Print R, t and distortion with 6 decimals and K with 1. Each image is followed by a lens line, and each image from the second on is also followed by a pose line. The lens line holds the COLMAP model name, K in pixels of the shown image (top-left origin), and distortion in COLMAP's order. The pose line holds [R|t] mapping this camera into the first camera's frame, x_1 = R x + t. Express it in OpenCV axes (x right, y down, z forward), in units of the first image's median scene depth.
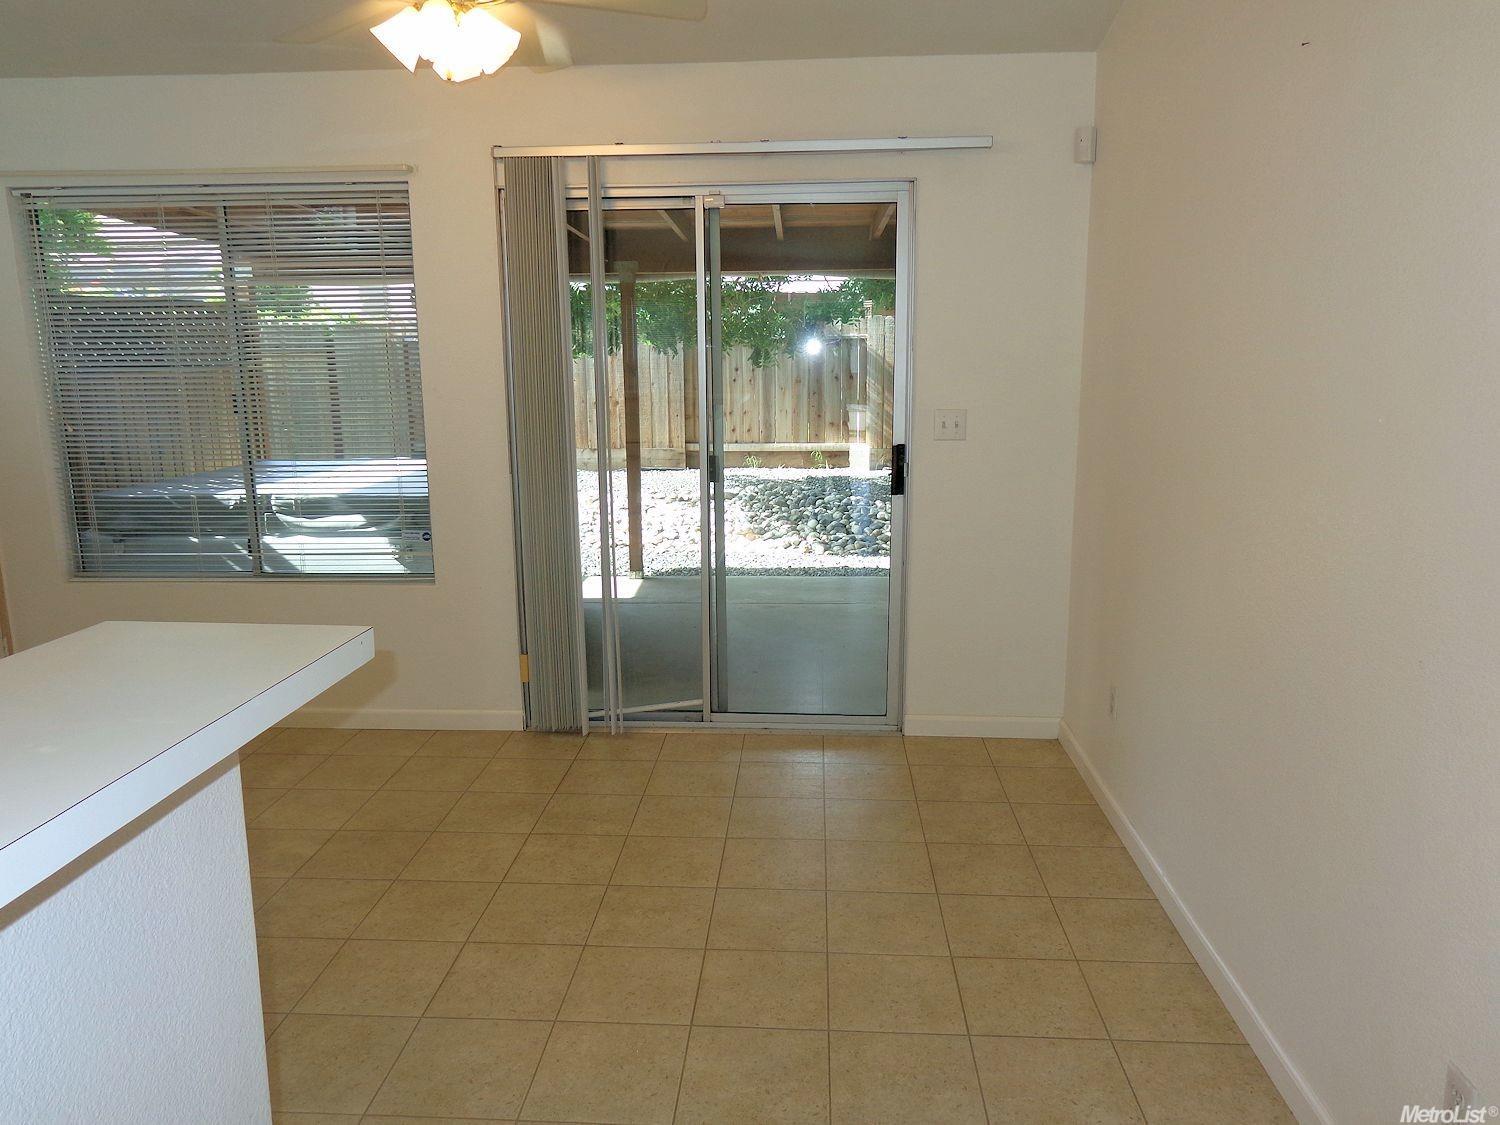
lens RADIAL K [[1047.4, 0, 752.5], [0, 1047.4, 553.6], [0, 0, 1]] dist [-0.003236, 0.011552]
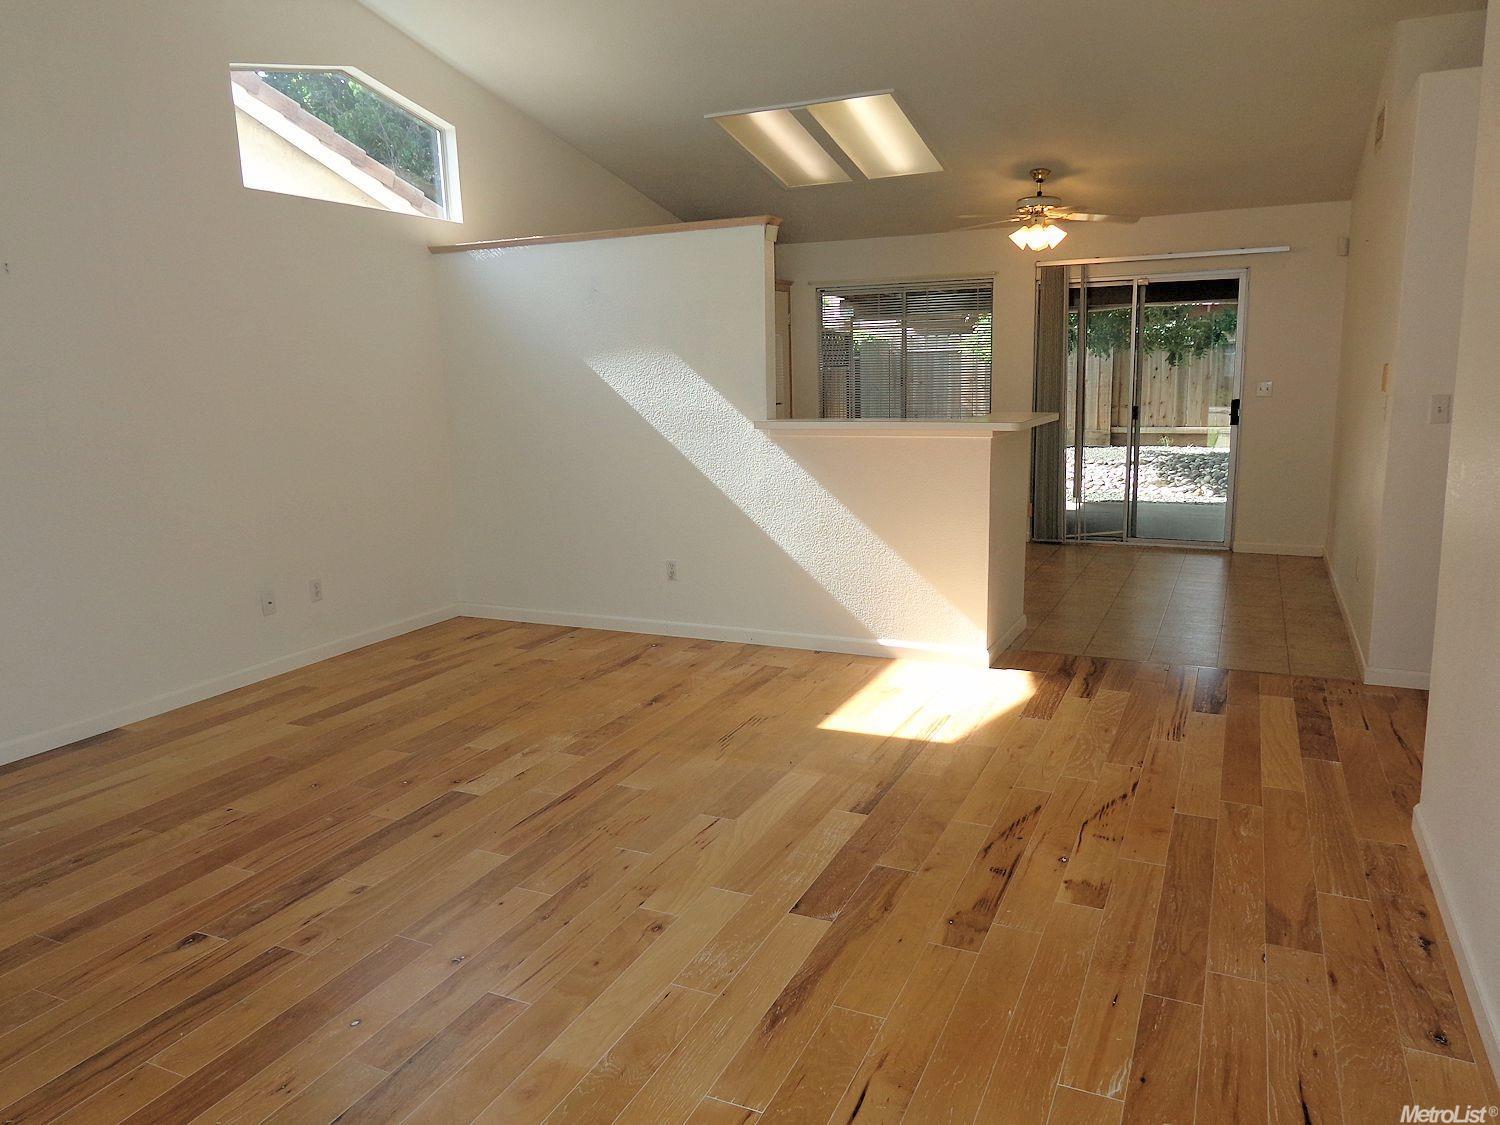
lens RADIAL K [[1047.4, 0, 749.7], [0, 1047.4, 545.6], [0, 0, 1]] dist [-0.003236, 0.011552]
pose [[0.926343, 0.052360, -0.373025, 0.035232], [-0.057602, 0.998335, -0.002913, 0.193232], [0.372252, 0.024186, 0.927817, -0.981052]]
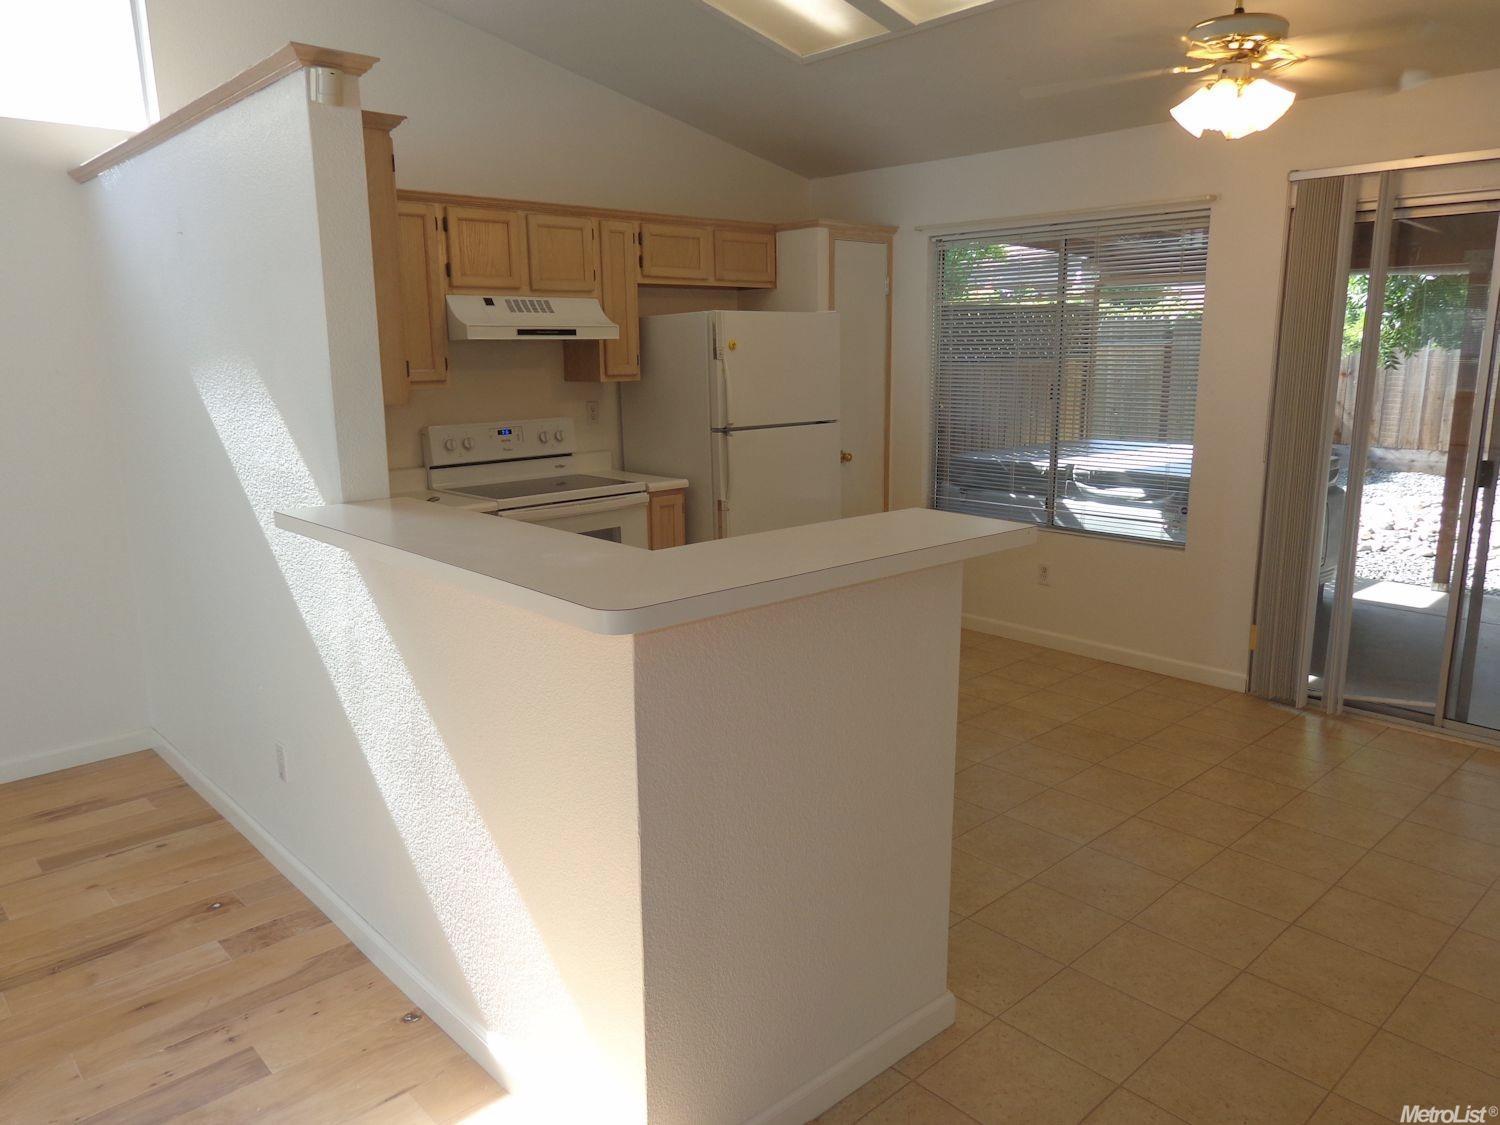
lens RADIAL K [[1047.4, 0, 753.4], [0, 1047.4, 556.0], [0, 0, 1]] dist [-0.003236, 0.011552]
pose [[0.718474, 0.140330, -0.681251, 0.130551], [-0.129363, 0.989307, 0.067354, 0.015553], [0.683418, 0.039737, 0.728945, -0.160774]]
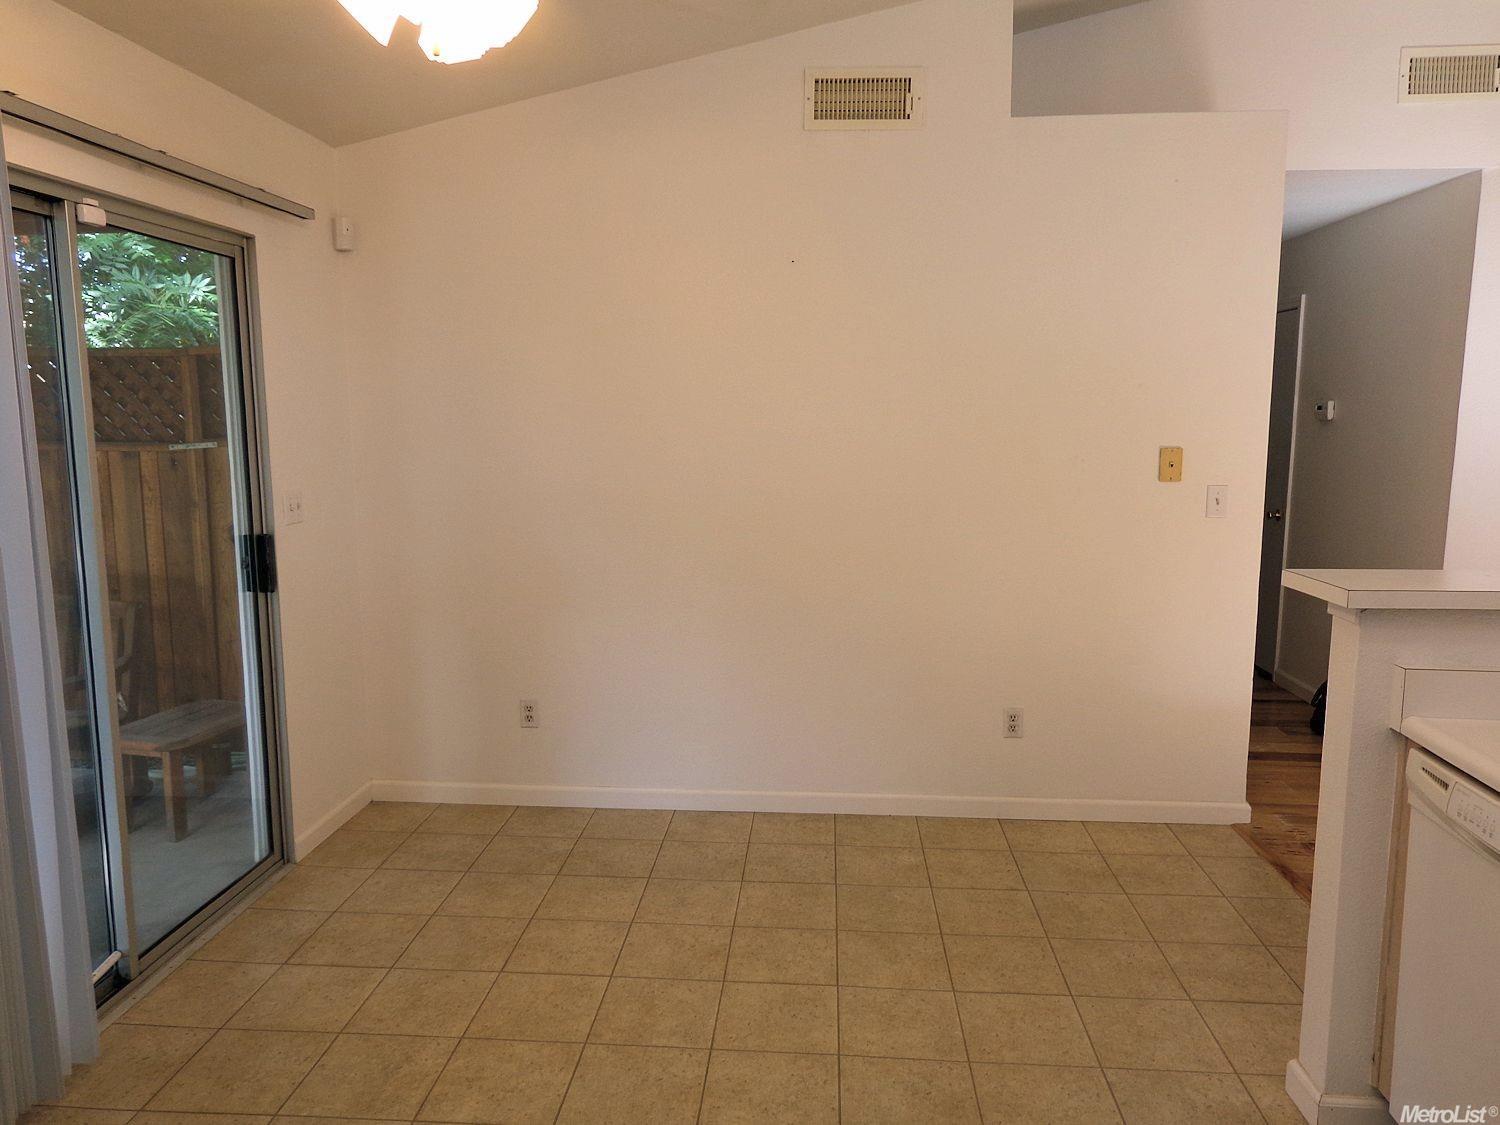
lens RADIAL K [[1047.4, 0, 755.4], [0, 1047.4, 560.1], [0, 0, 1]] dist [-0.003236, 0.011552]
pose [[0.012772, -0.134905, 0.990776, -0.596518], [0.186981, 0.973701, 0.130169, -0.099672], [-0.982281, 0.183593, 0.037661, 0.483097]]
